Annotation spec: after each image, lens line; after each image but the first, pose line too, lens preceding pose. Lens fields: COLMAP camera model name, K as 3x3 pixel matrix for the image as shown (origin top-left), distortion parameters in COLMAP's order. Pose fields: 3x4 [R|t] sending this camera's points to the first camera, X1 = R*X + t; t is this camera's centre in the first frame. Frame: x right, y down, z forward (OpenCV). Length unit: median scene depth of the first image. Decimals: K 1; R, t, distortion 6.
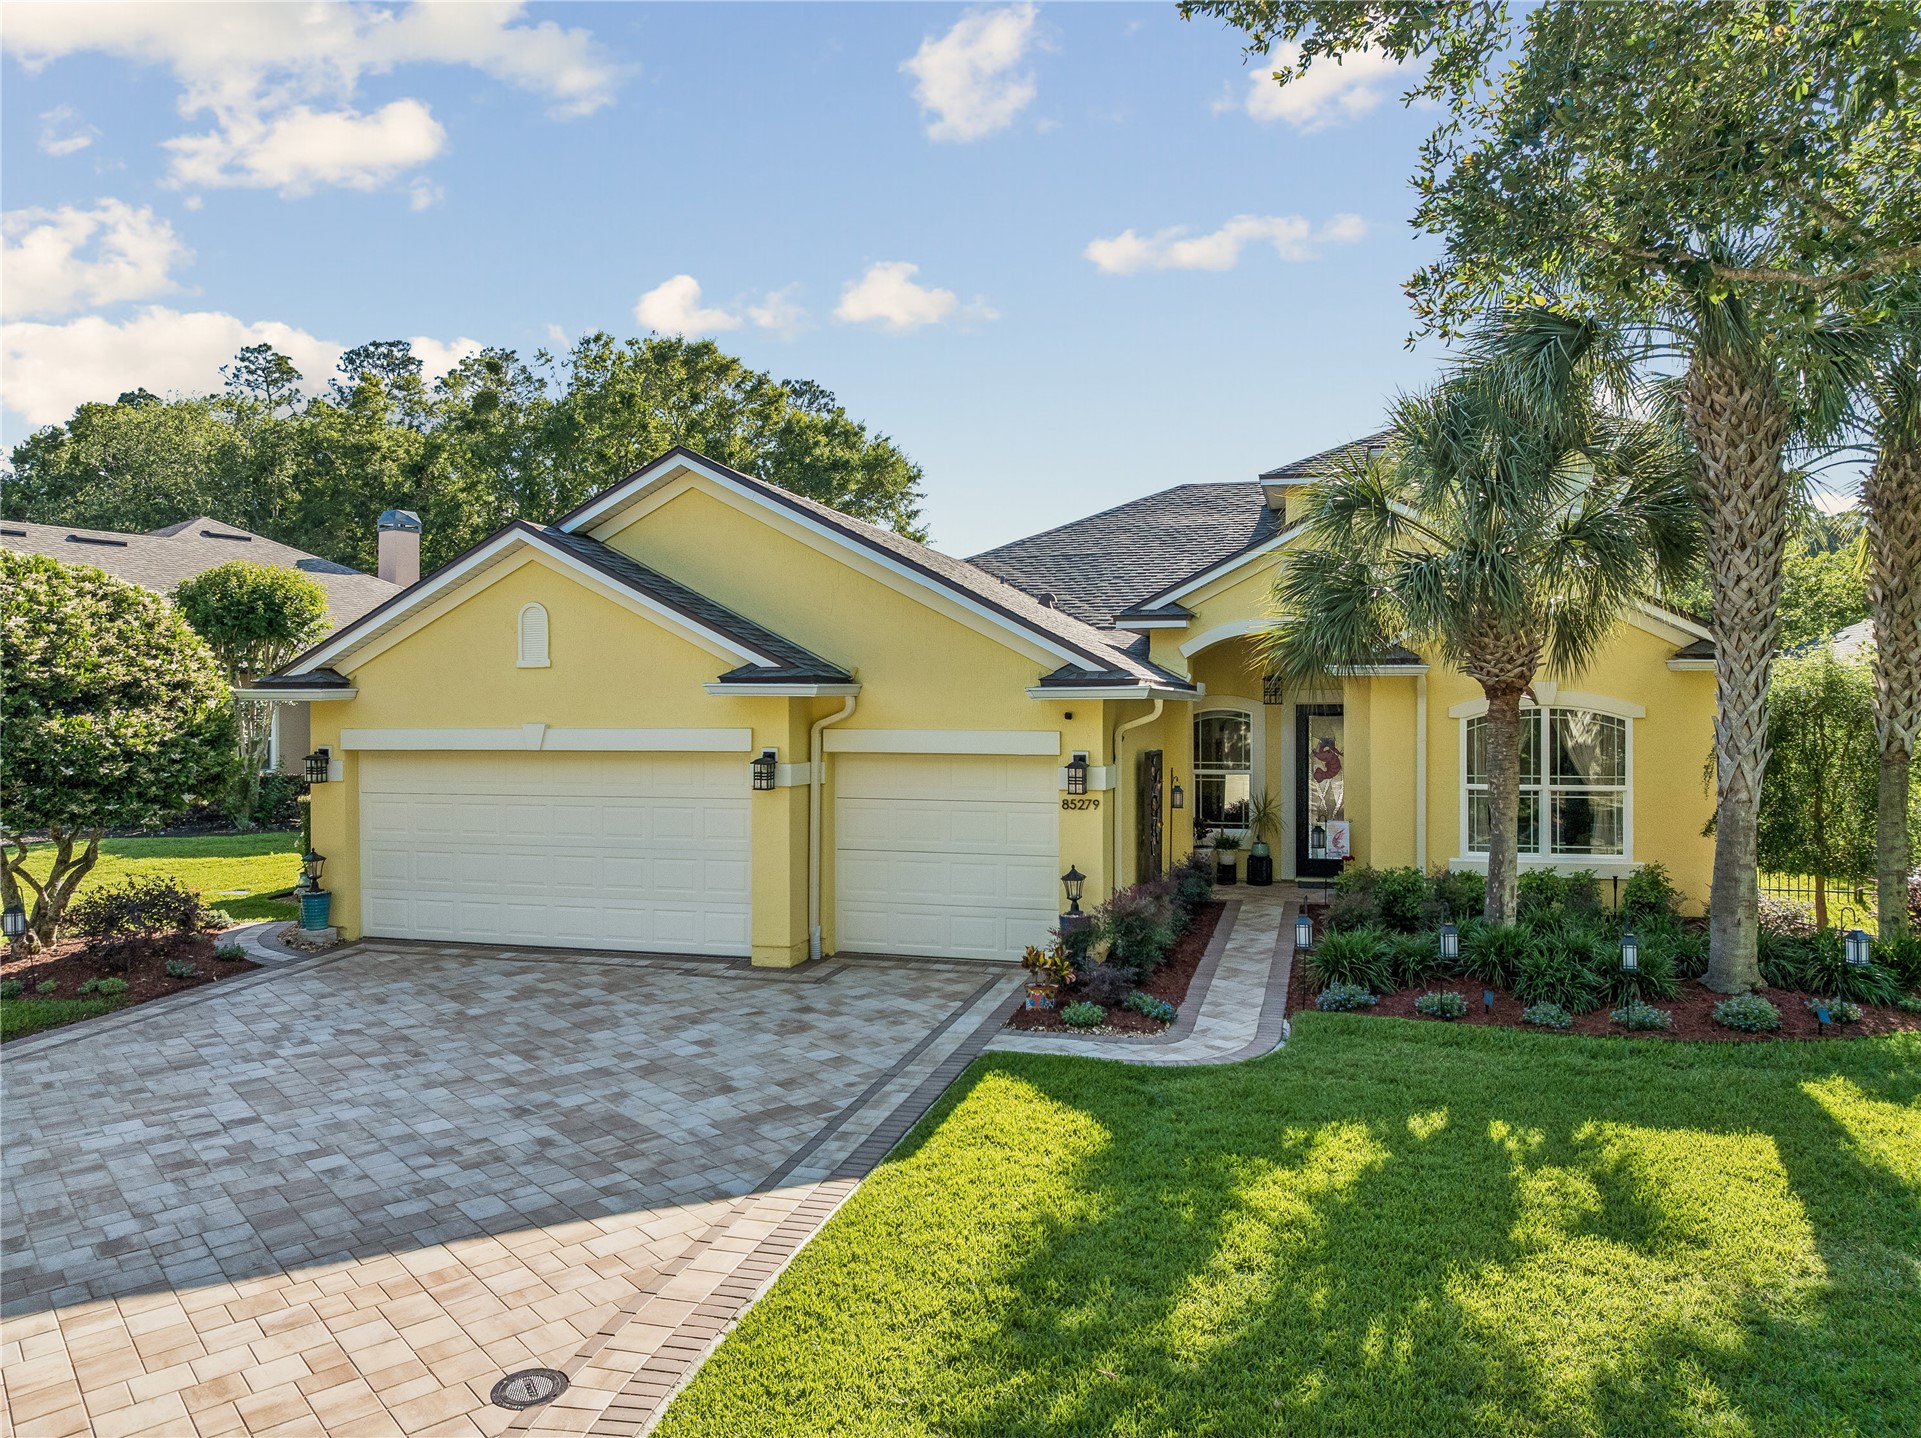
lens RADIAL K [[1274.2, 0, 960.5], [0, 1274.2, 719.0], [0, 0, 1]] dist [-0.049100, 0.018277]
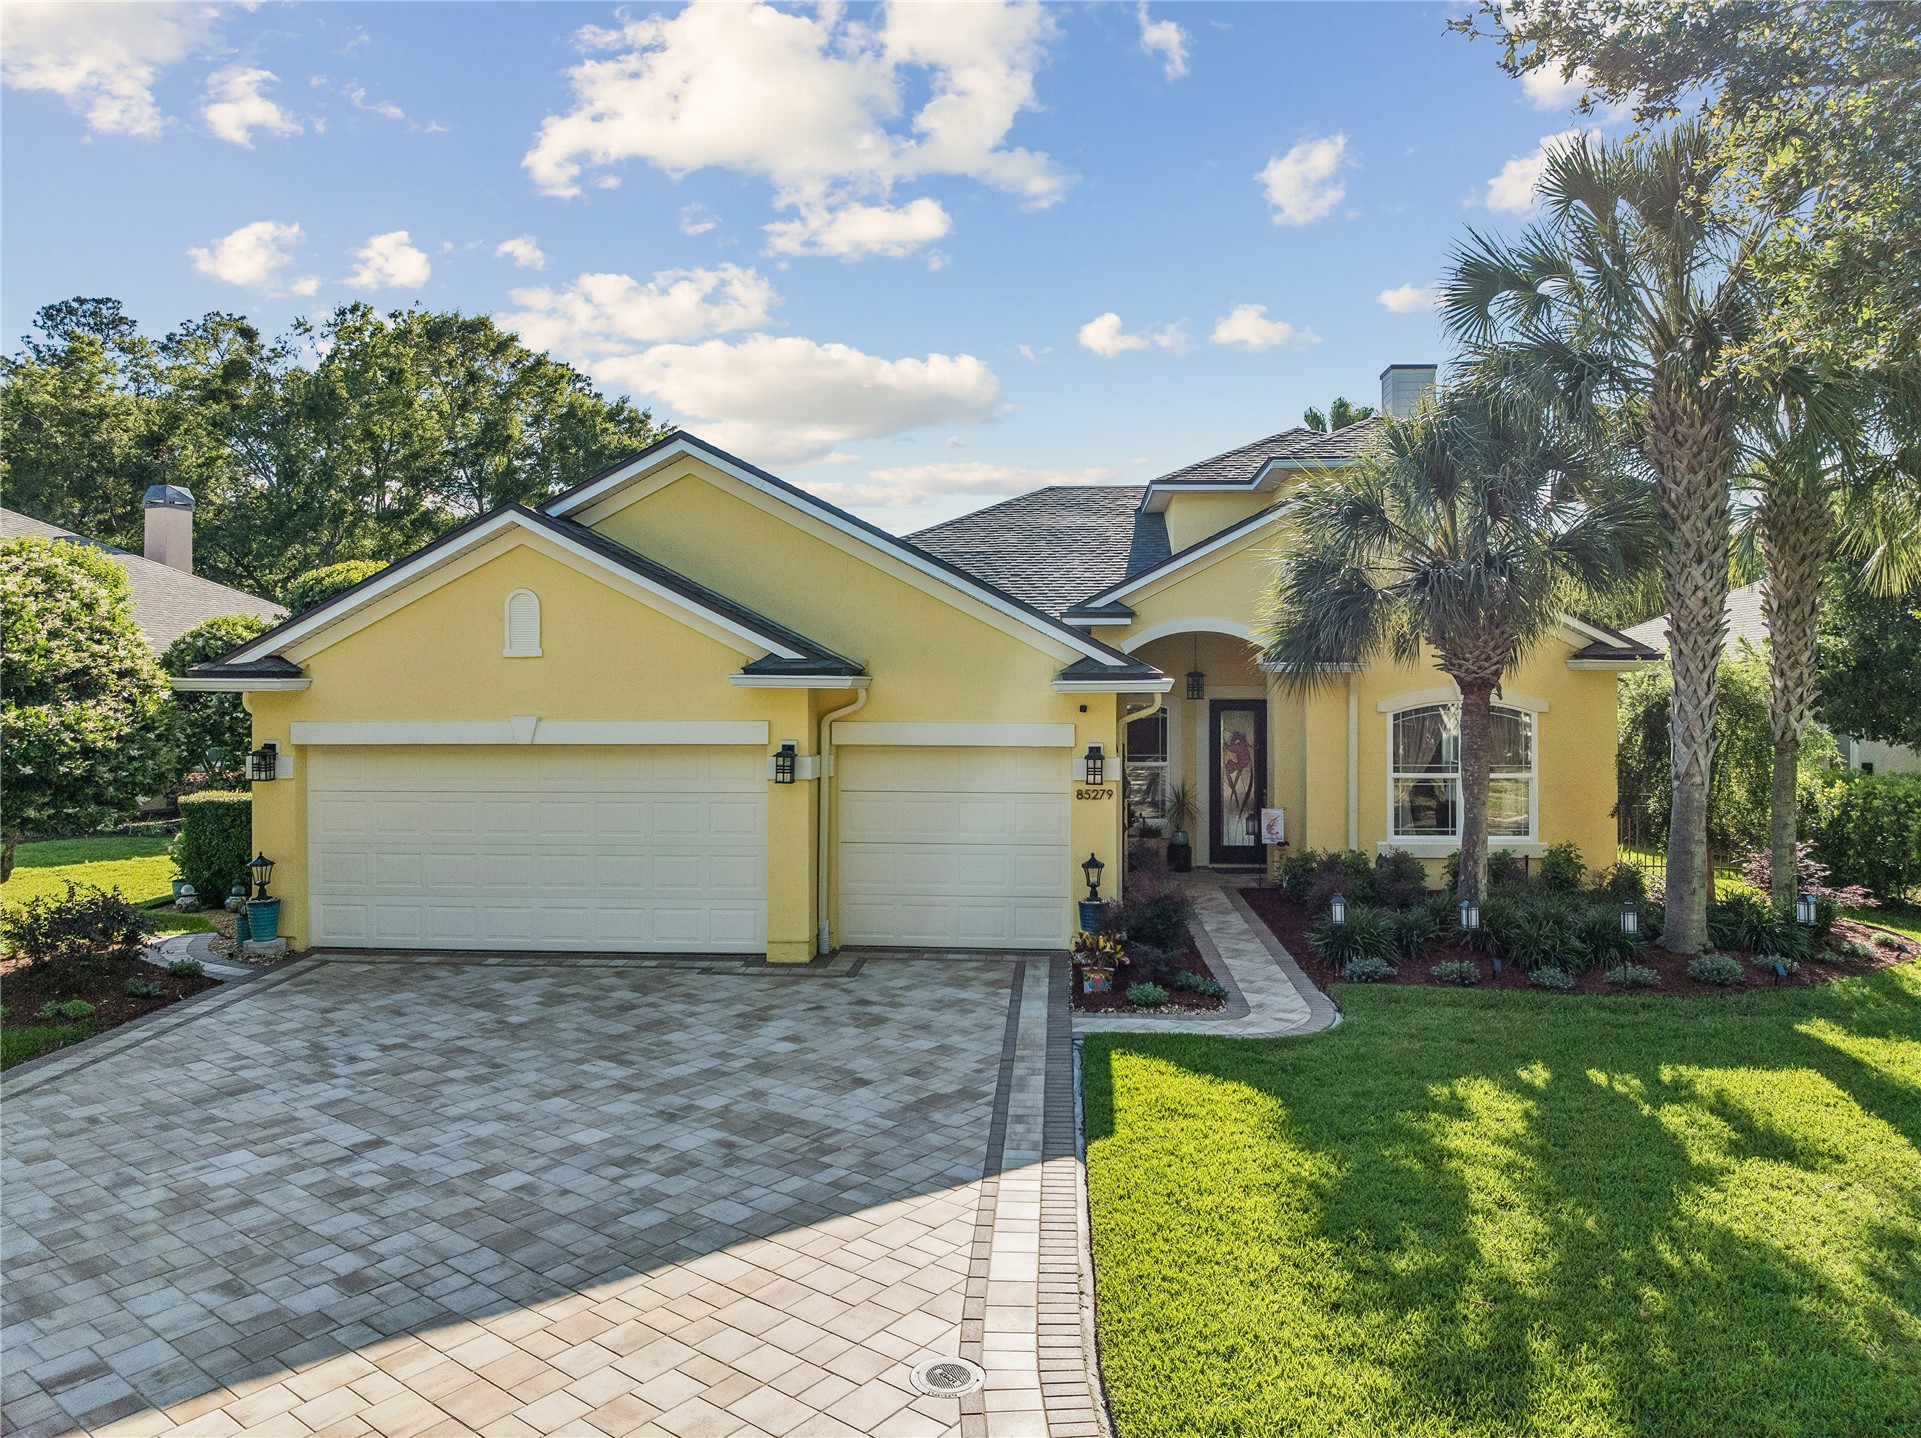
lens RADIAL K [[1274.2, 0, 960.5], [0, 1274.2, 719.0], [0, 0, 1]] dist [-0.049100, 0.018277]
pose [[0.982012, 0.000169, 0.188819, -0.222083], [-0.000738, 0.999995, 0.002945, 0.003026], [-0.188818, -0.003031, 0.982007, 0.005672]]
